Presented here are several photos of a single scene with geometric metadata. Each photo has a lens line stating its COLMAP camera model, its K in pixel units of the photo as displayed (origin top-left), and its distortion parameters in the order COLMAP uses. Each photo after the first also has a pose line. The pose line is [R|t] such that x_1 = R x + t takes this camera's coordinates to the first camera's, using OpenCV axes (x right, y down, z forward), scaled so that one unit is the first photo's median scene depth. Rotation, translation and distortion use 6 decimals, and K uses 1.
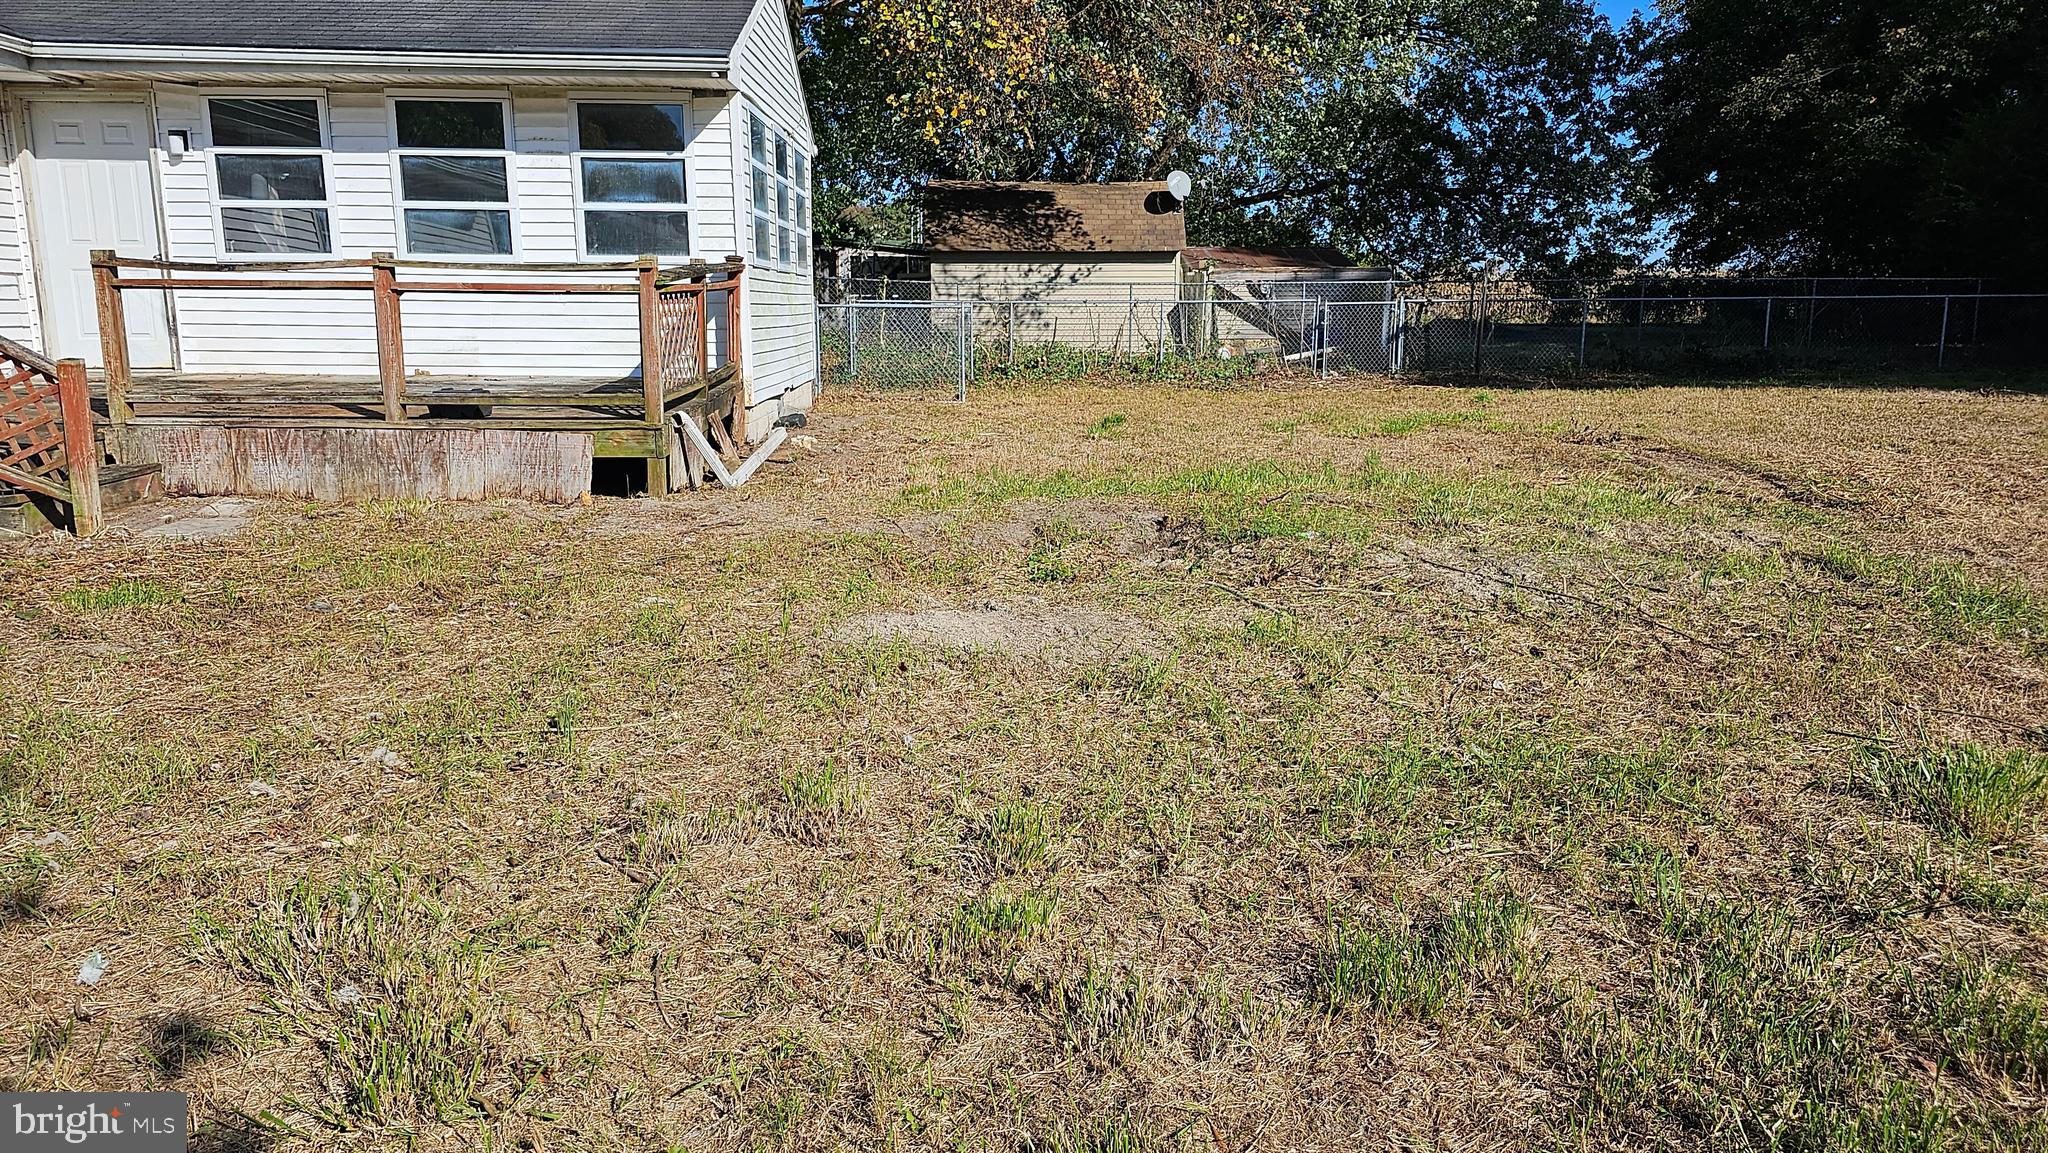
lens RADIAL K [[1386.6, 0, 1050.7], [0, 1386.6, 577.7], [0, 0, 1]] dist [0.055034, -0.059307]
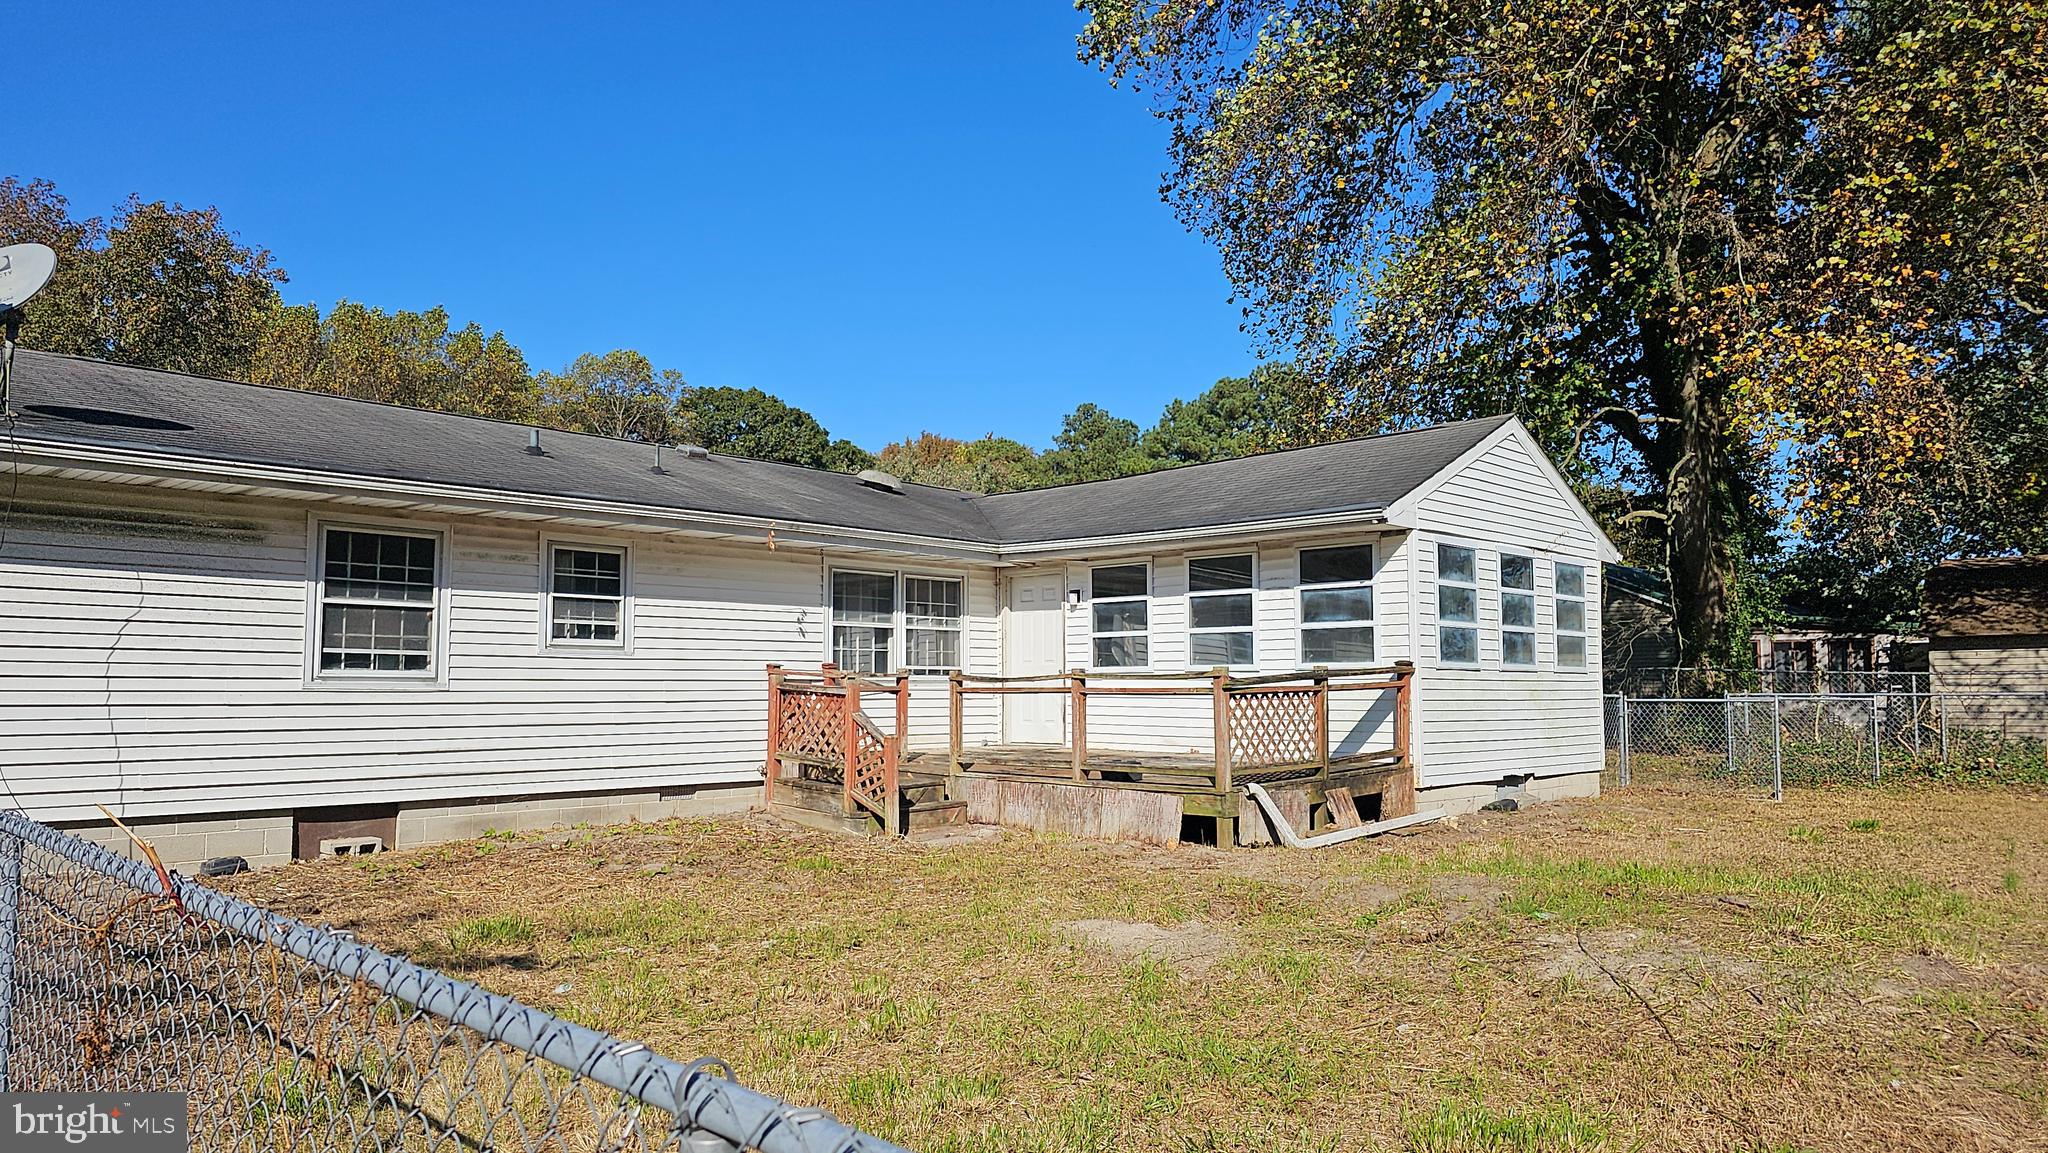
lens RADIAL K [[1385.0, 0, 980.1], [0, 1385.0, 570.3], [0, 0, 1]] dist [0.000127, -0.002052]
pose [[0.669428, -0.069677, -0.739602, 0.421715], [-0.140012, 0.965915, -0.217725, 0.004120], [0.729564, 0.249304, 0.636855, -0.042510]]
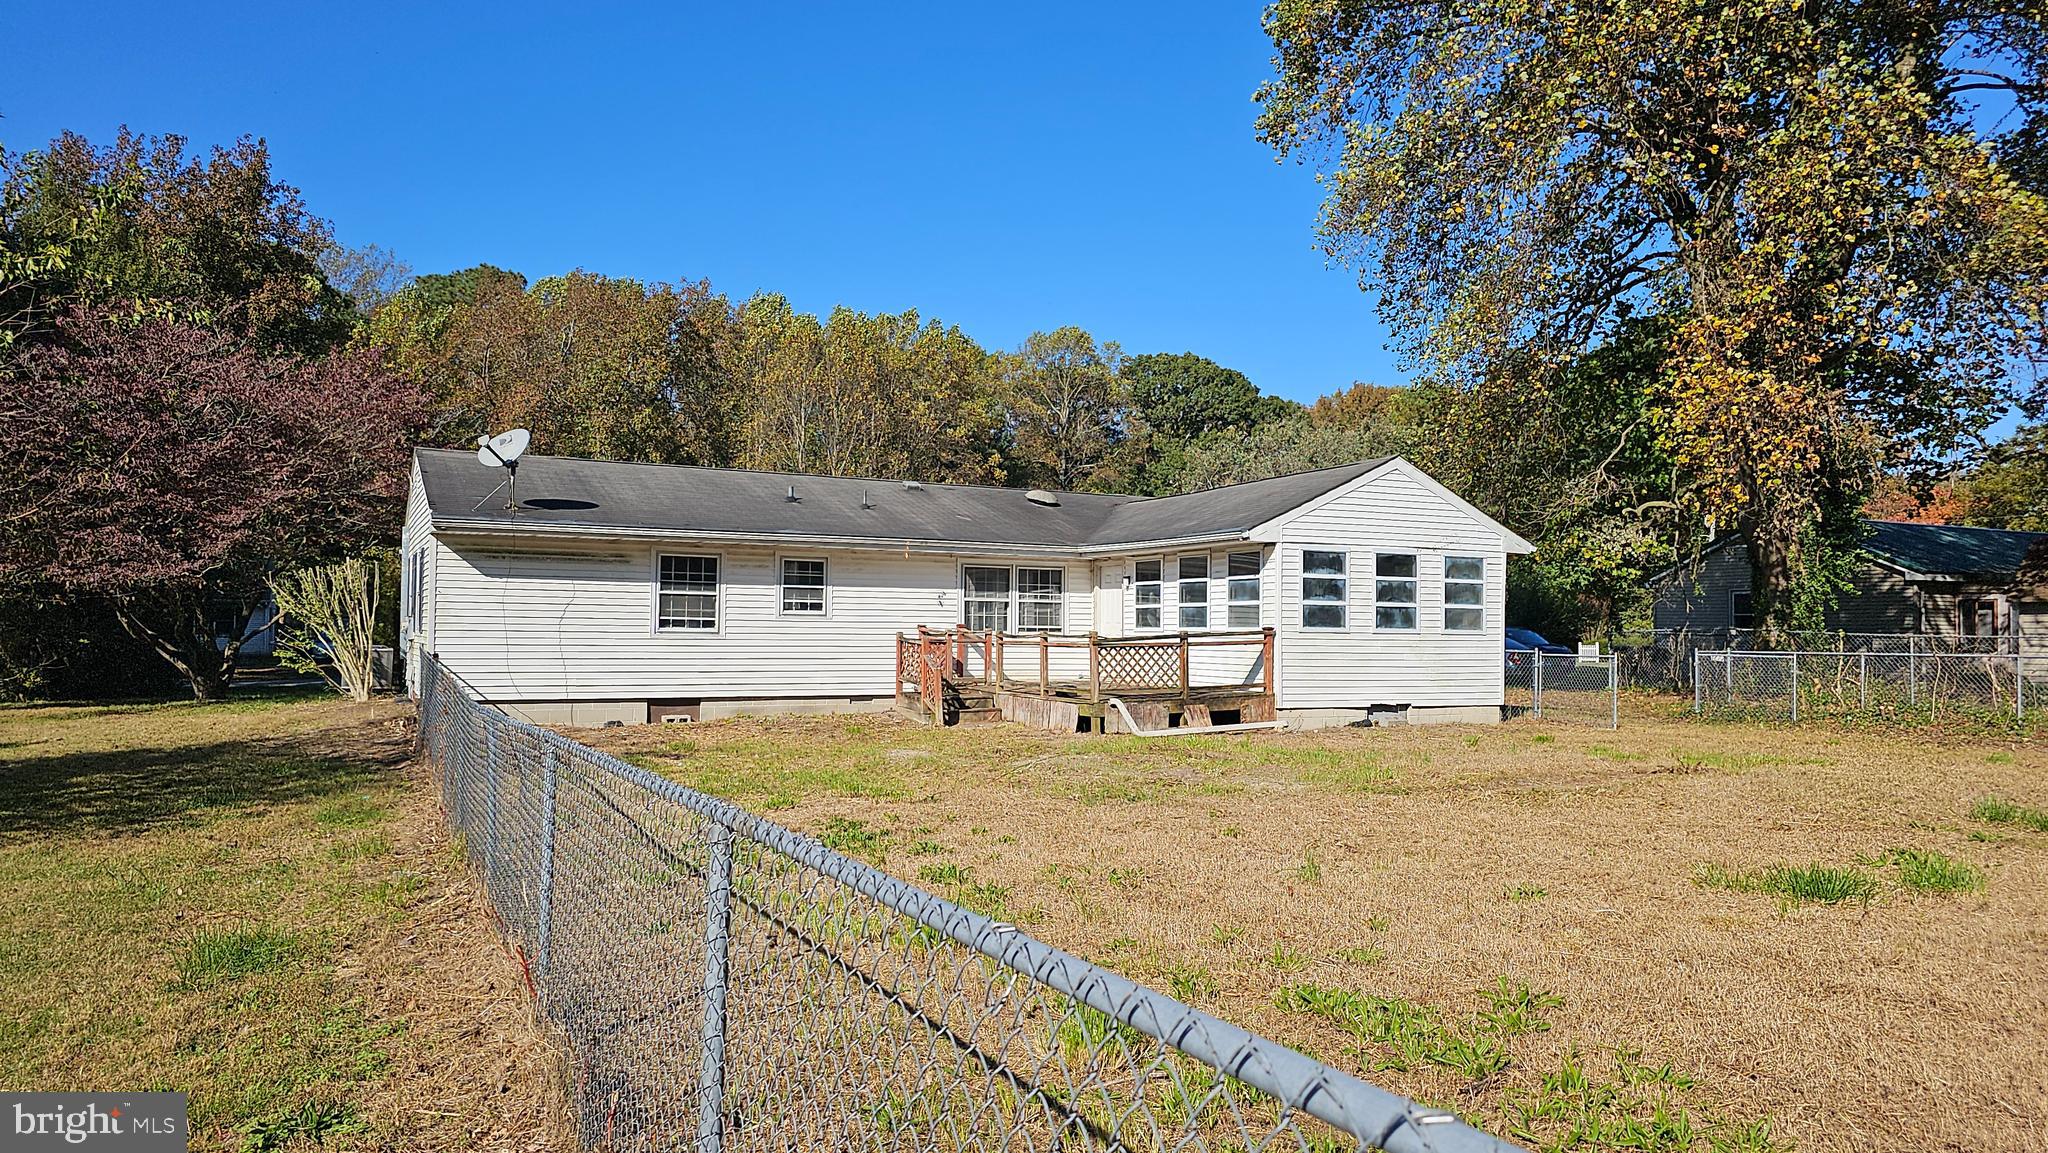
lens RADIAL K [[1385.0, 0, 980.1], [0, 1385.0, 570.3], [0, 0, 1]] dist [0.000127, -0.002052]
pose [[0.365678, -0.042215, -0.929784, 1.390956], [-0.188058, 0.975016, -0.118231, -0.012375], [0.911545, 0.218087, 0.348603, -0.018500]]
